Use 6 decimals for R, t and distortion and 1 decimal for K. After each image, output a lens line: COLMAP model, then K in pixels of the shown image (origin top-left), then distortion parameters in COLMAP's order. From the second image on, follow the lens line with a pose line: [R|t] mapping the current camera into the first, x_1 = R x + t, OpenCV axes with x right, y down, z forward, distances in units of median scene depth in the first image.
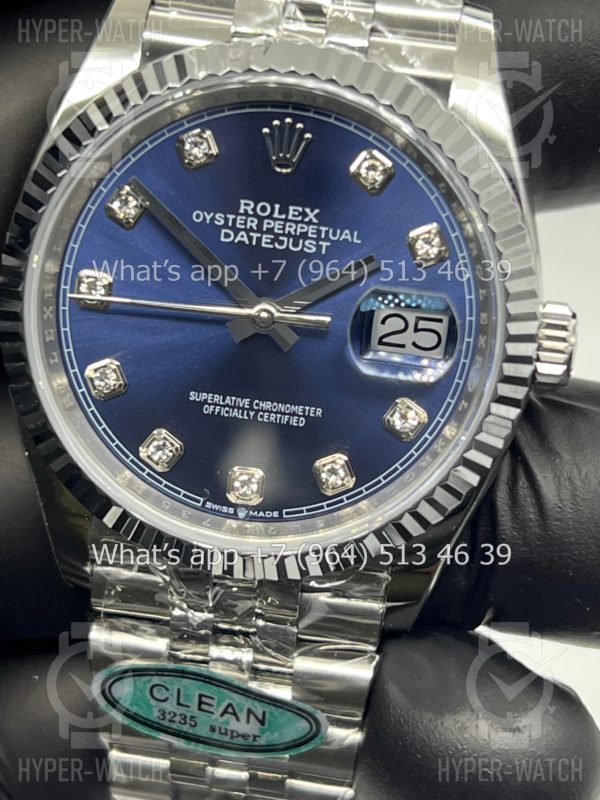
lens RADIAL K [[1915.6, 0, 300.0], [0, 1915.6, 400.0], [0, 0, 1]] dist [0.186940, 0.208019]
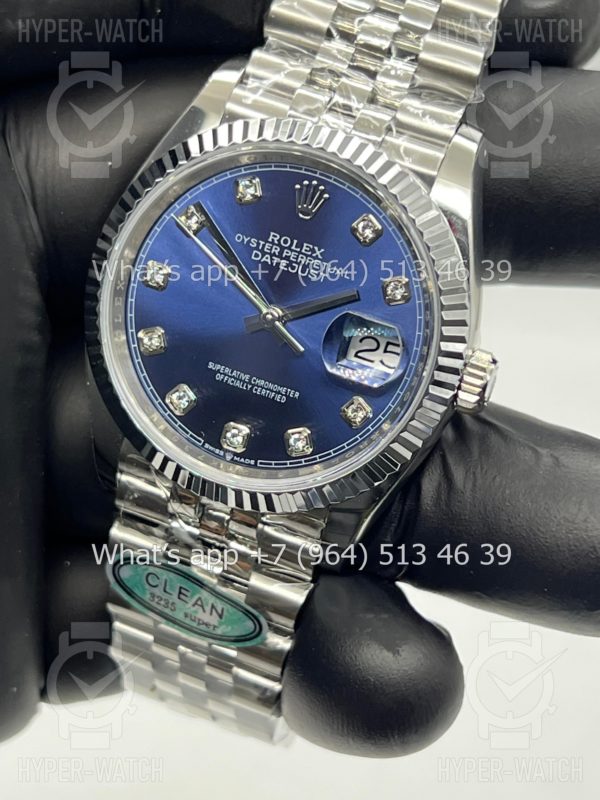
lens RADIAL K [[1915.6, 0, 300.0], [0, 1915.6, 400.0], [0, 0, 1]] dist [0.186940, 0.208019]
pose [[0.972127, 0.199262, -0.123543, 0.181767], [-0.202873, 0.979053, -0.017239, 0.033034], [0.117520, 0.041822, 0.992189, -0.355345]]
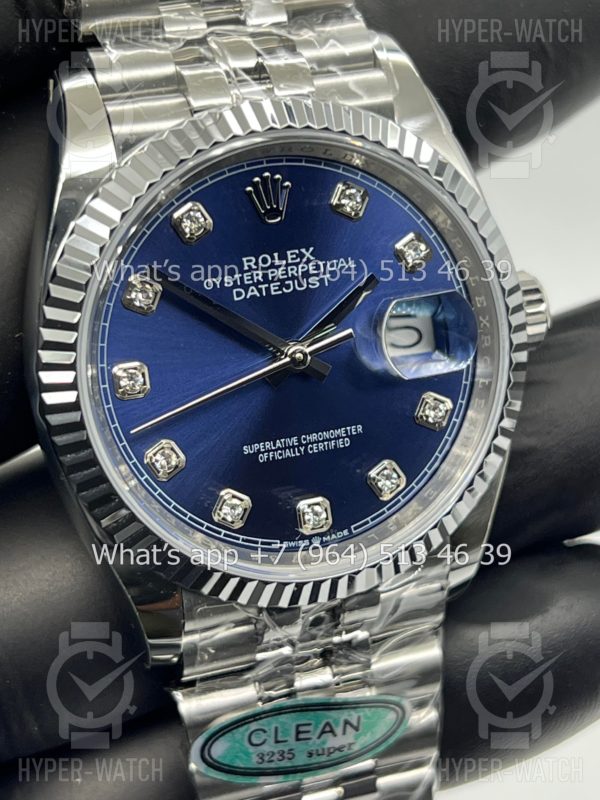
lens RADIAL K [[1915.6, 0, 300.0], [0, 1915.6, 400.0], [0, 0, 1]] dist [0.186940, 0.208019]
pose [[0.892808, -0.290826, 0.343968, -0.384997], [0.294625, 0.954670, 0.042442, -0.064450], [-0.340719, 0.063449, 0.938022, 0.002701]]
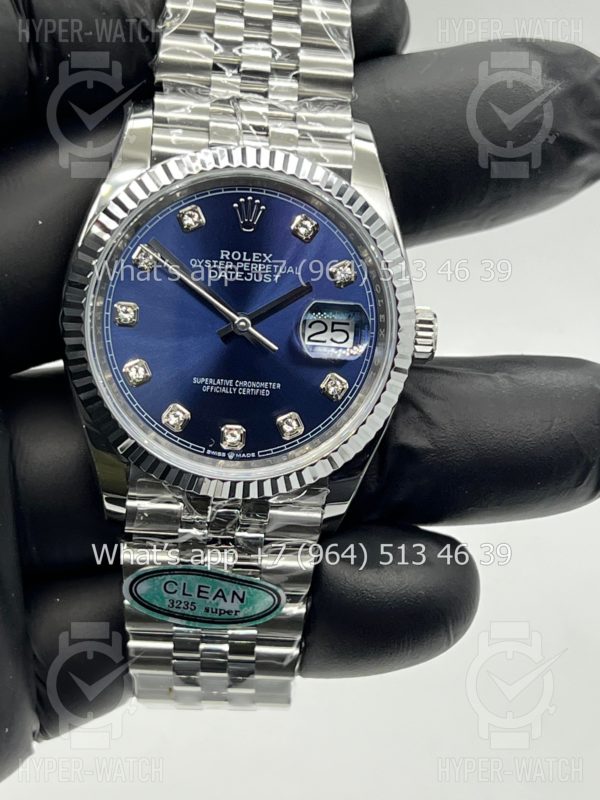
lens RADIAL K [[1915.6, 0, 300.0], [0, 1915.6, 400.0], [0, 0, 1]] dist [0.186940, 0.208019]
pose [[0.981003, -0.059563, 0.184623, -0.257391], [0.069098, 0.996565, -0.045644, 0.089020], [-0.181270, 0.057534, 0.981749, -0.510169]]
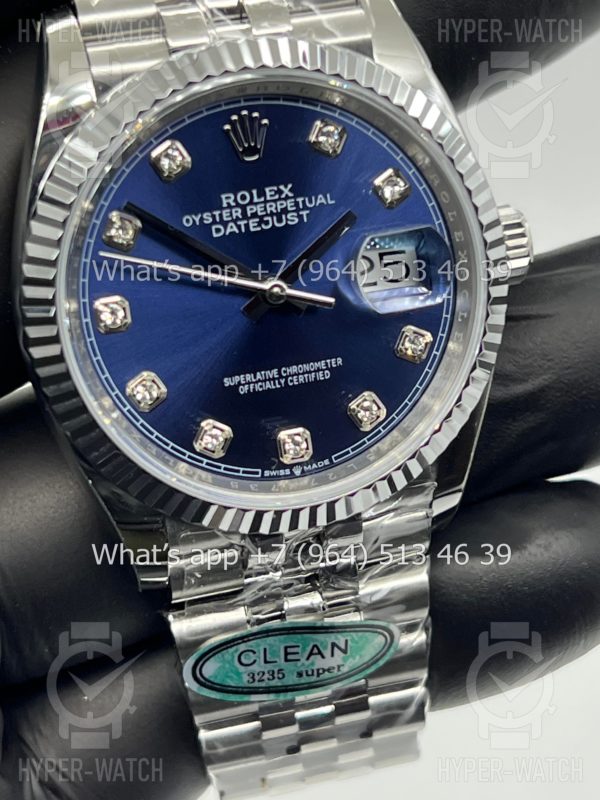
lens RADIAL K [[1915.6, 0, 300.0], [0, 1915.6, 400.0], [0, 0, 1]] dist [0.186940, 0.208019]
pose [[0.914920, -0.302199, 0.267576, -0.312833], [0.297838, 0.952867, 0.057769, -0.042900], [-0.272423, 0.026840, 0.961803, -0.053869]]
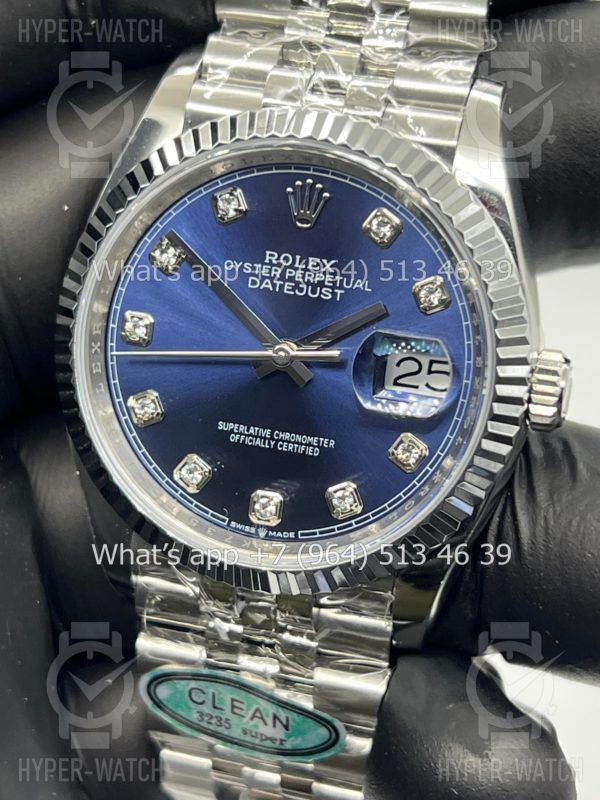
lens RADIAL K [[1915.6, 0, 300.0], [0, 1915.6, 400.0], [0, 0, 1]] dist [0.186940, 0.208019]
pose [[0.988667, 0.028826, -0.147330, 0.153963], [-0.034454, 0.998765, -0.035787, 0.021481], [0.146116, 0.040457, 0.988440, -0.096315]]
